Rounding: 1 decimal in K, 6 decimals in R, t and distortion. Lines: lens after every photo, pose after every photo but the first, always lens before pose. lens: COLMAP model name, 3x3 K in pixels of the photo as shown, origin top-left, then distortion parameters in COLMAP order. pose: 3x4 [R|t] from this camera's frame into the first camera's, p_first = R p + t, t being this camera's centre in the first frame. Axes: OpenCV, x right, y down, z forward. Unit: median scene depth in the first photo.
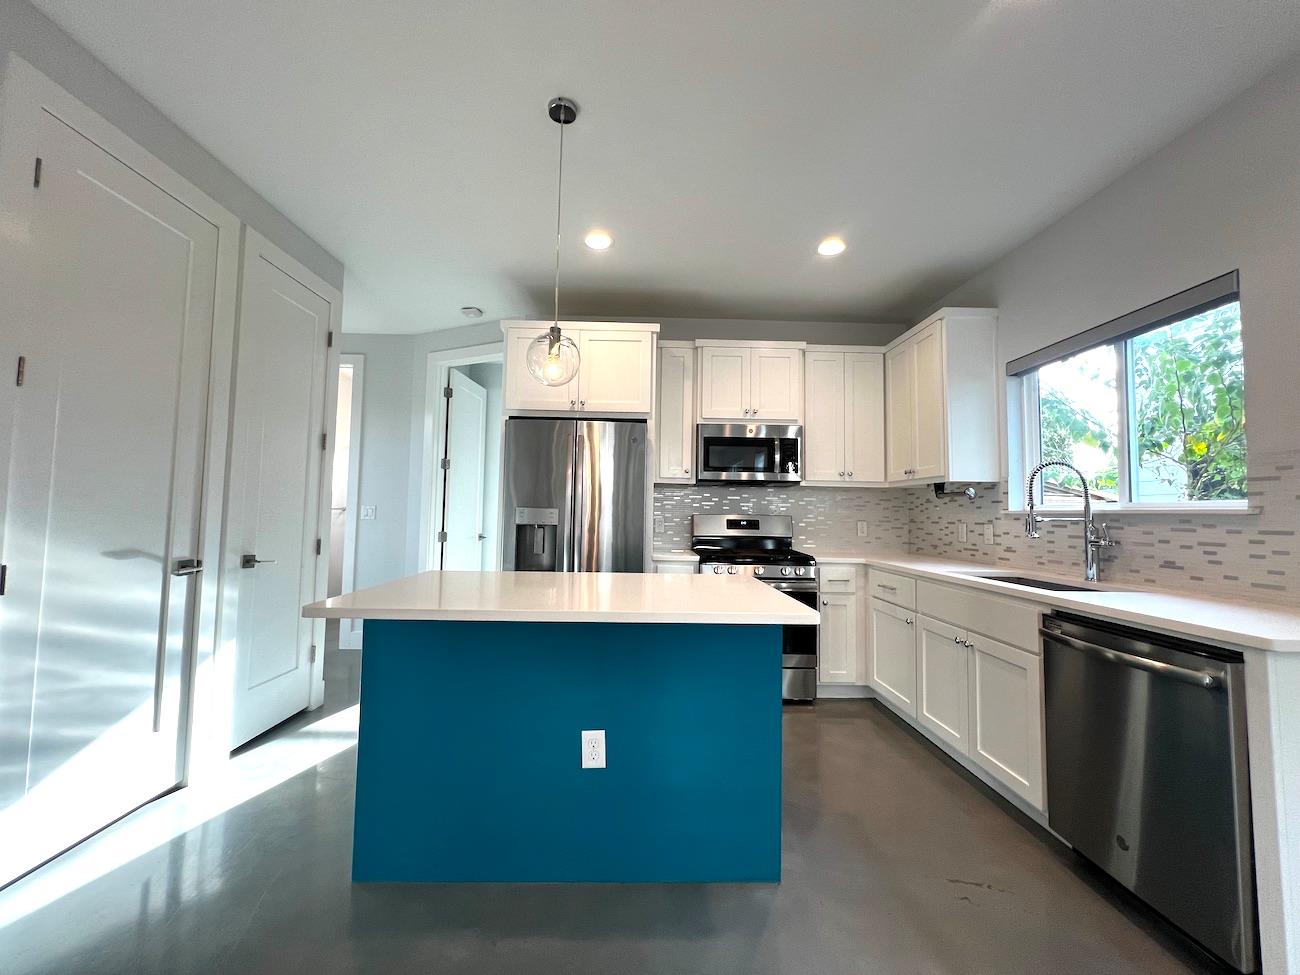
lens RADIAL K [[521.8, 0, 646.9], [0, 521.8, 483.2], [0, 0, 1]] dist [-0.002505, 0.000648]
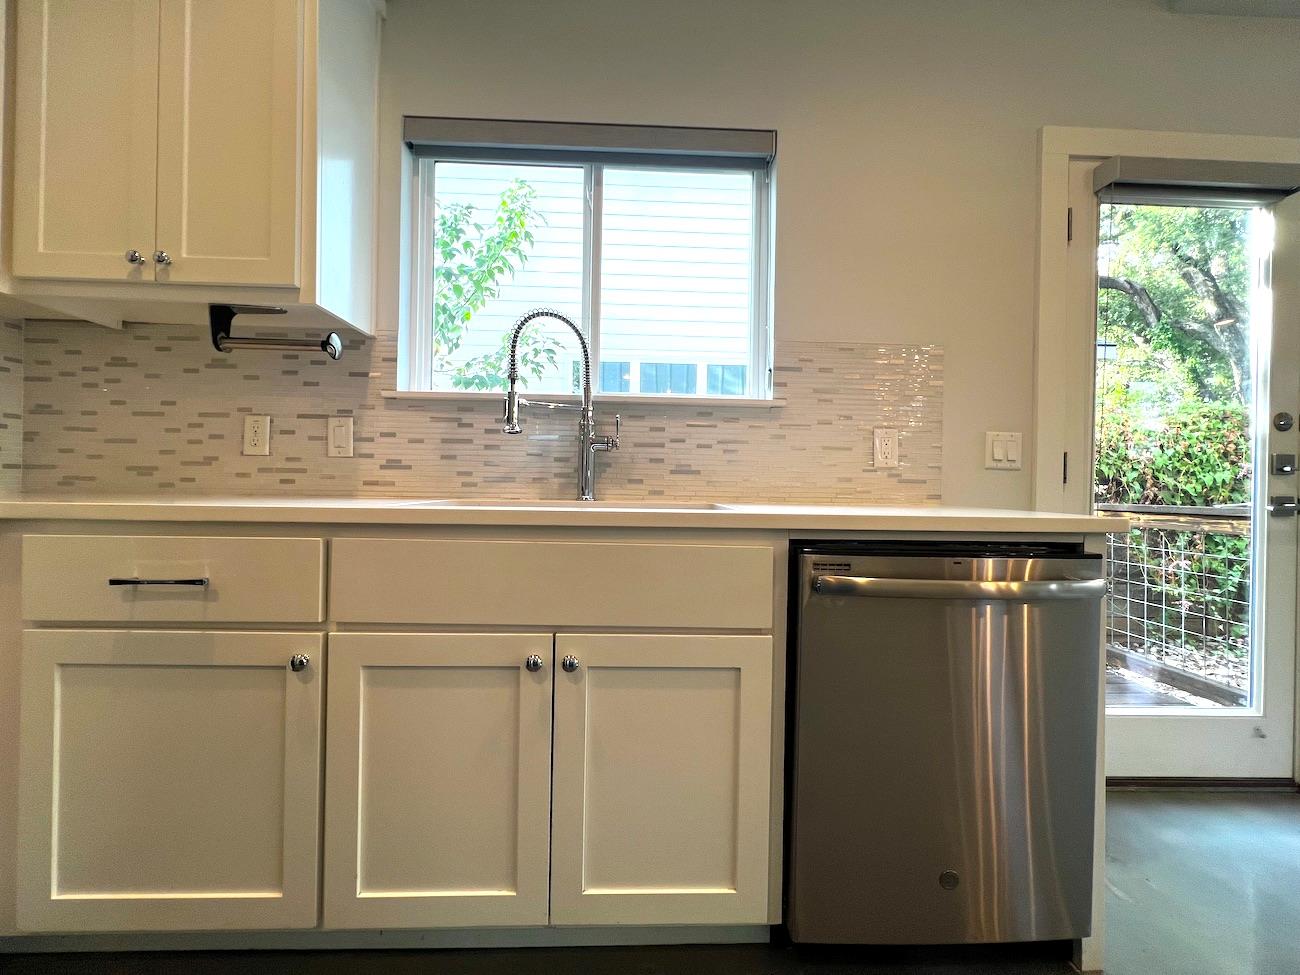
lens RADIAL K [[521.8, 0, 646.9], [0, 521.8, 483.2], [0, 0, 1]] dist [-0.002505, 0.000648]
pose [[-0.012099, -0.014645, 0.999820, 0.133734], [-0.074578, 0.997121, 0.013703, 0.104413], [-0.997142, -0.074399, -0.013157, 0.650473]]
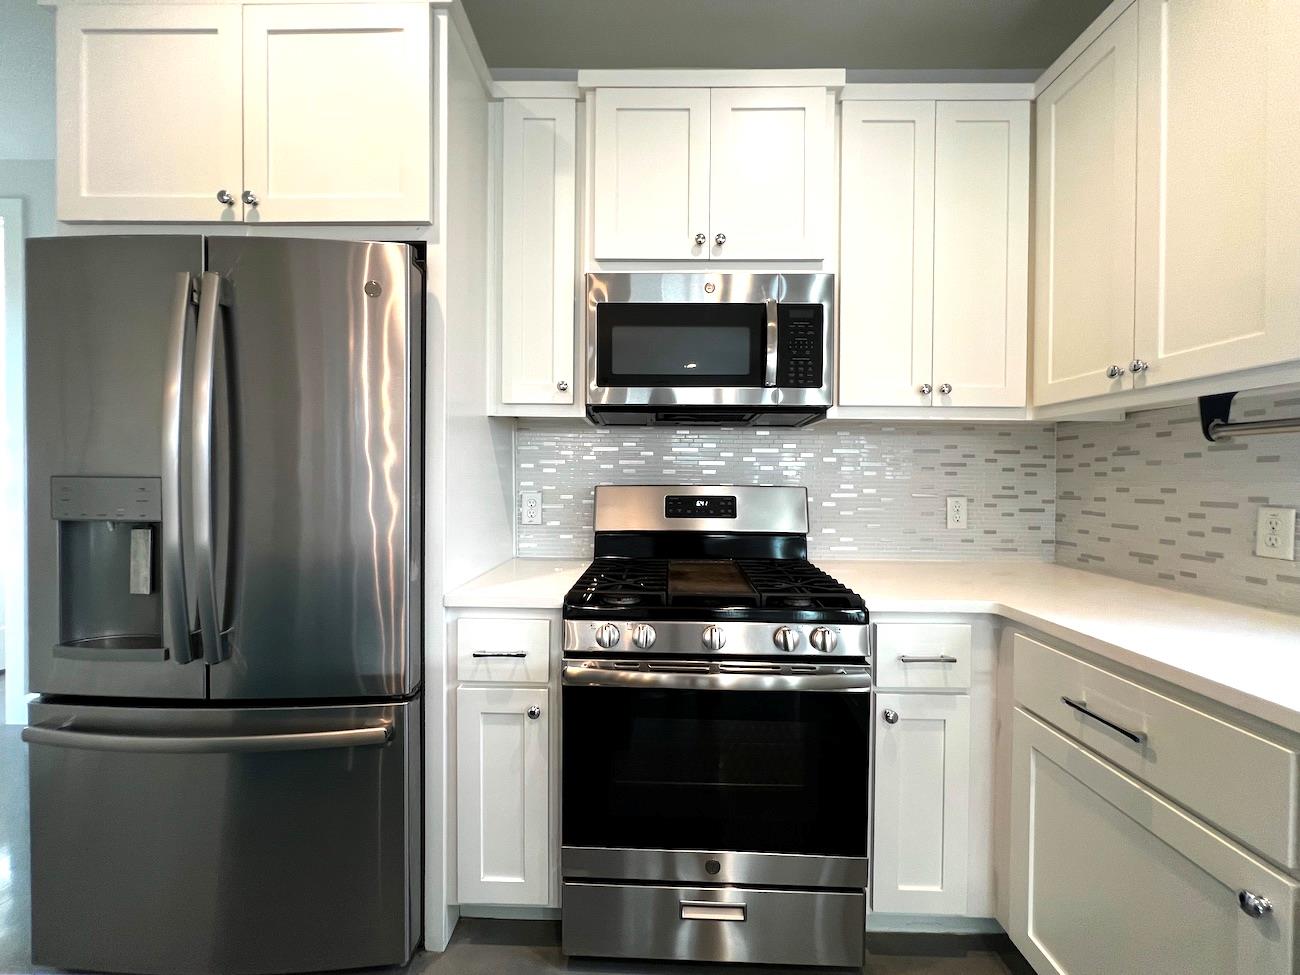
lens RADIAL K [[521.8, 0, 646.9], [0, 521.8, 483.2], [0, 0, 1]] dist [-0.002505, 0.000648]
pose [[0.999281, -0.008672, -0.036903, 0.176599], [0.011165, 0.997629, 0.067905, 0.030097], [0.036227, -0.068268, 0.997009, 0.617037]]
